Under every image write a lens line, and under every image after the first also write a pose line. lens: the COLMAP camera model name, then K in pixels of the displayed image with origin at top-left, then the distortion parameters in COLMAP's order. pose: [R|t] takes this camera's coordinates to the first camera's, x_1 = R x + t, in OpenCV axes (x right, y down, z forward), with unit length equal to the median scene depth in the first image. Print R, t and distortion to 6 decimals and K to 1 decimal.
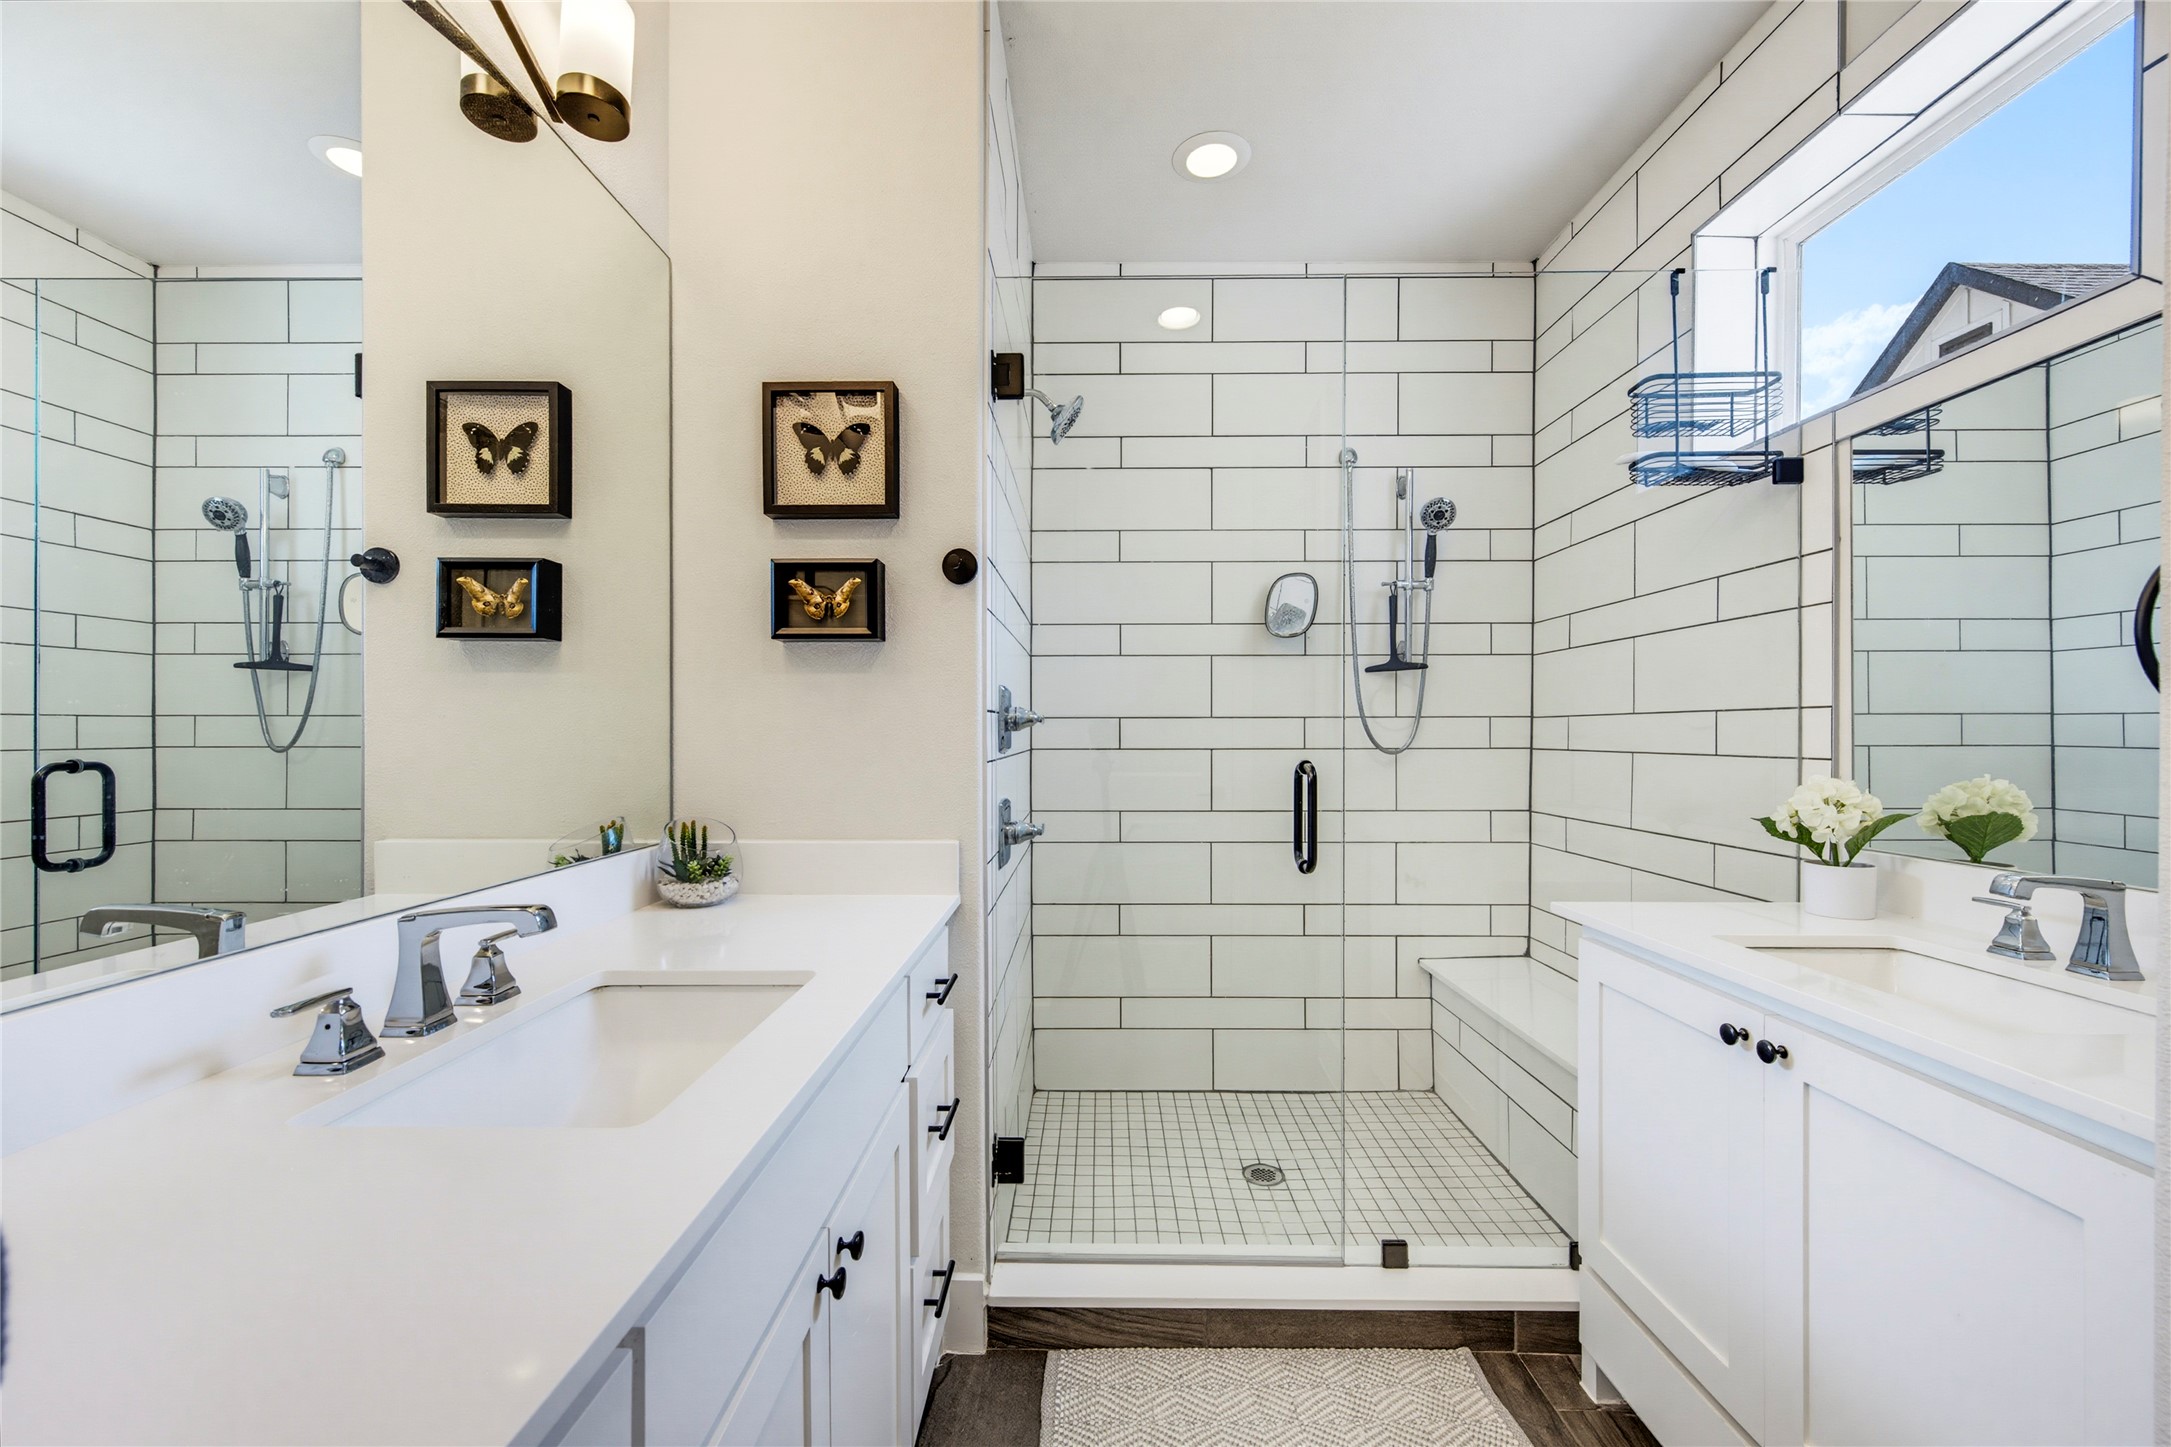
lens RADIAL K [[852.0, 0, 1089.3], [0, 852.0, 734.1], [0, 0, 1]] dist [0.004824, -0.000051]
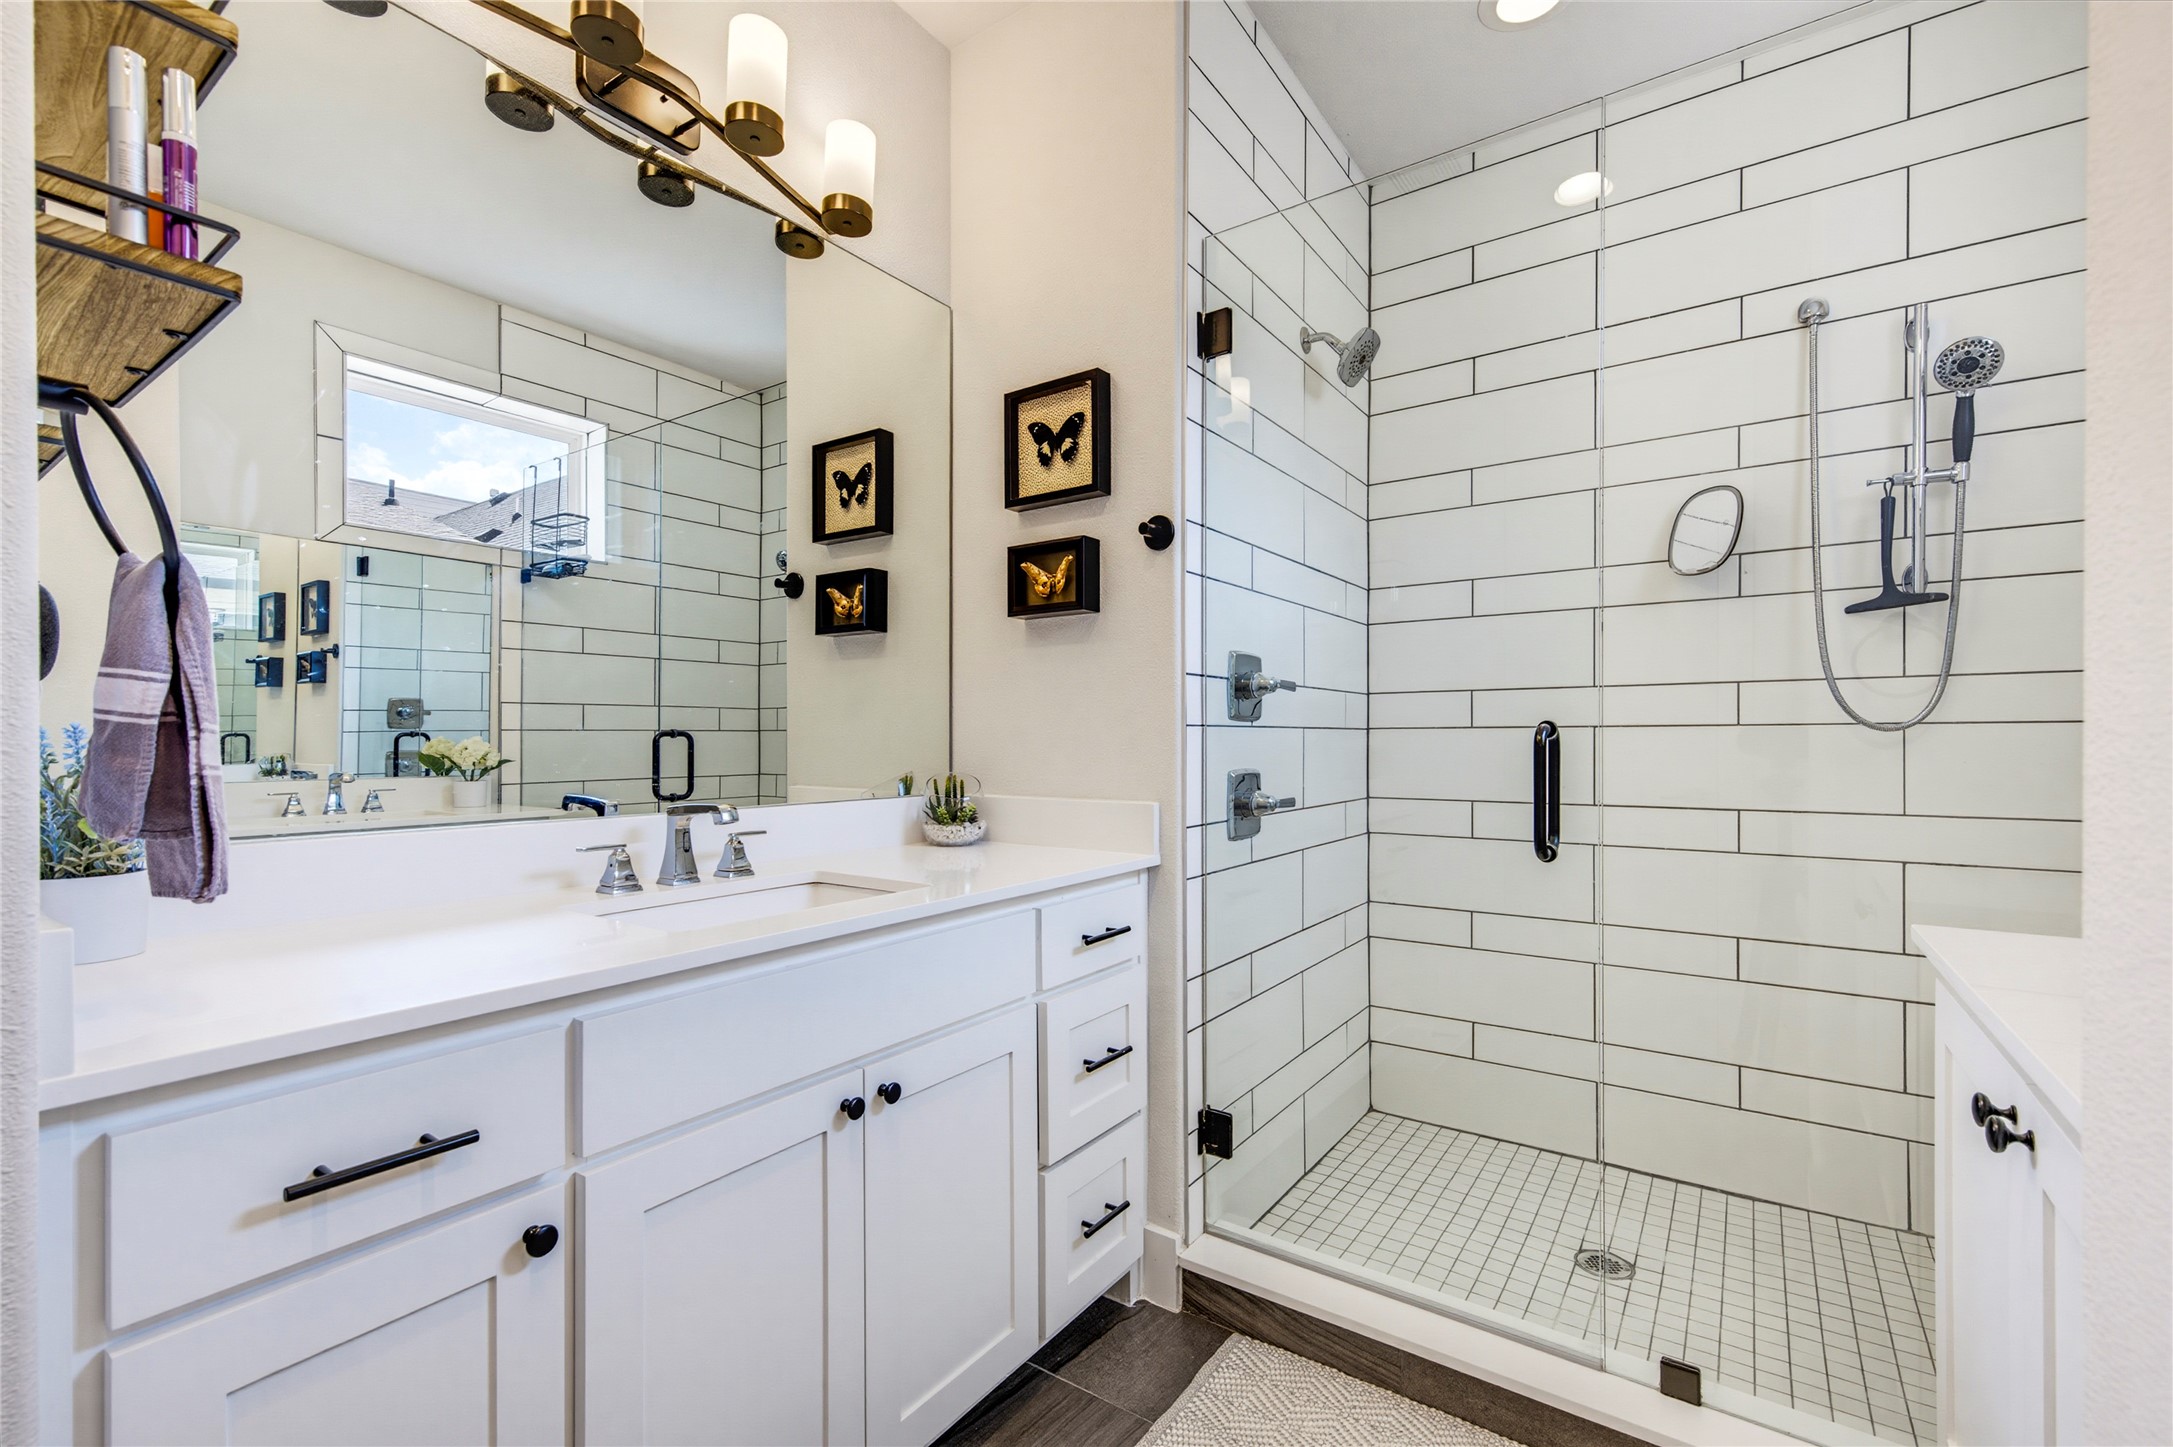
lens RADIAL K [[945.5, 0, 1087.8], [0, 945.5, 740.3], [0, 0, 1]] dist [-0.000060, -0.000003]
pose [[0.818761, 0.000127, -0.574135, 0.389926], [-0.001267, 0.999998, -0.001586, 0.048177], [0.574134, 0.002026, 0.818759, 0.024028]]
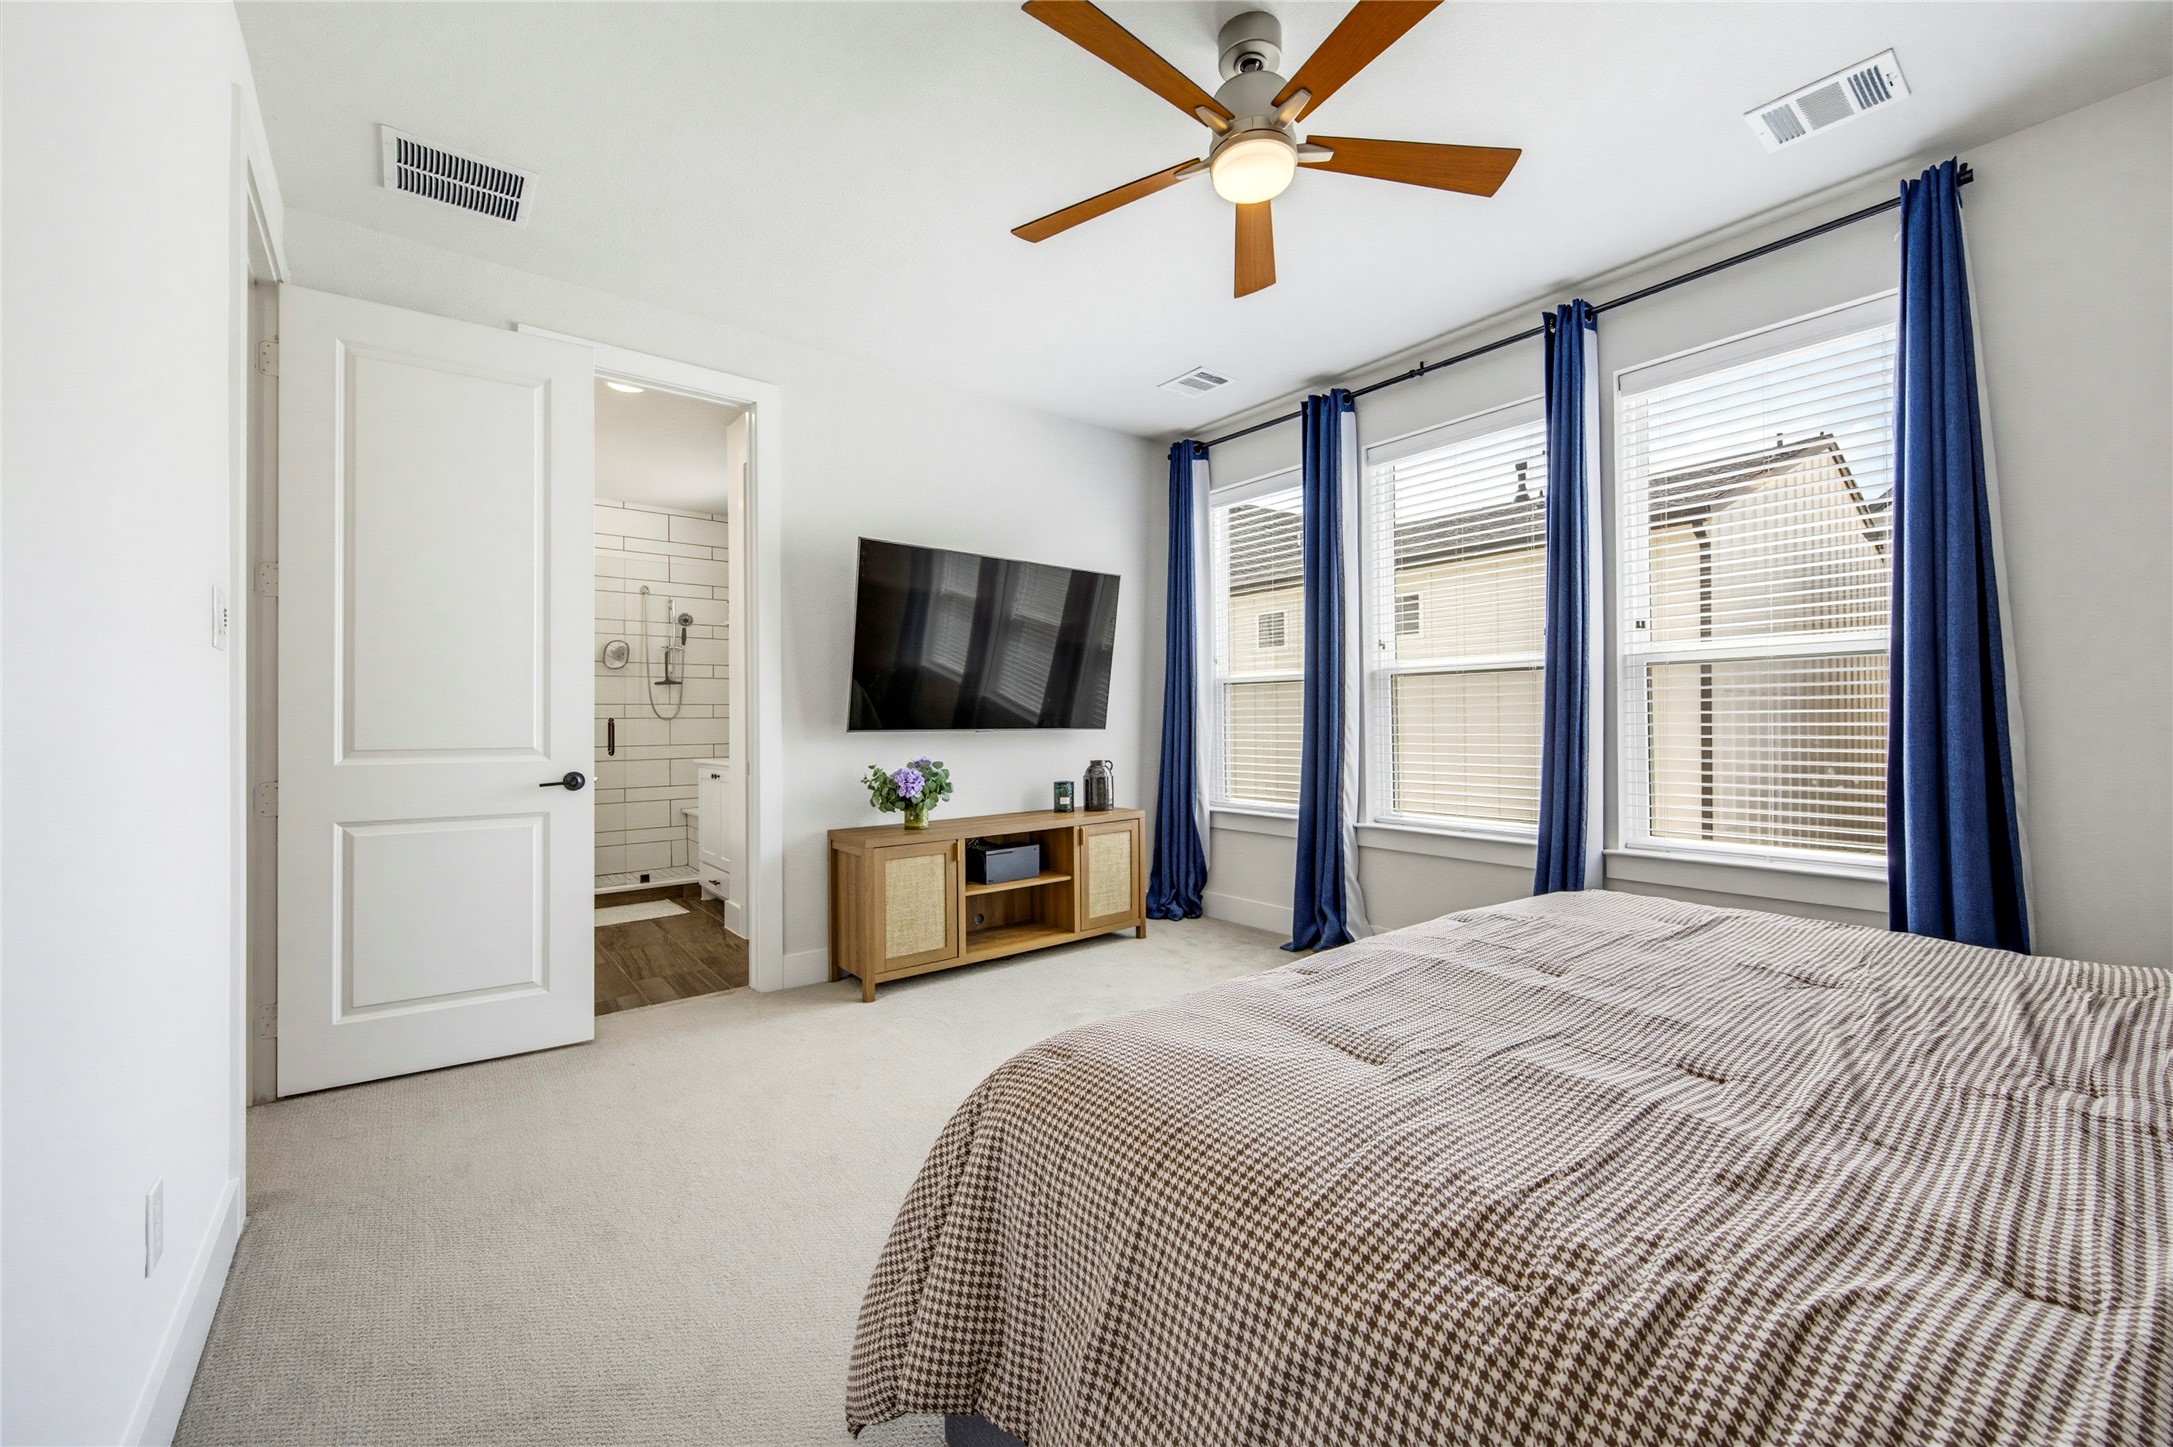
lens RADIAL K [[852.8, 0, 1090.3], [0, 852.8, 734.1], [0, 0, 1]] dist [0.004824, -0.000051]
pose [[0.783492, -0.005307, 0.621379, -0.271272], [0.009120, 0.999954, -0.002959, 0.114937], [-0.621335, 0.007986, 0.783504, -2.250046]]
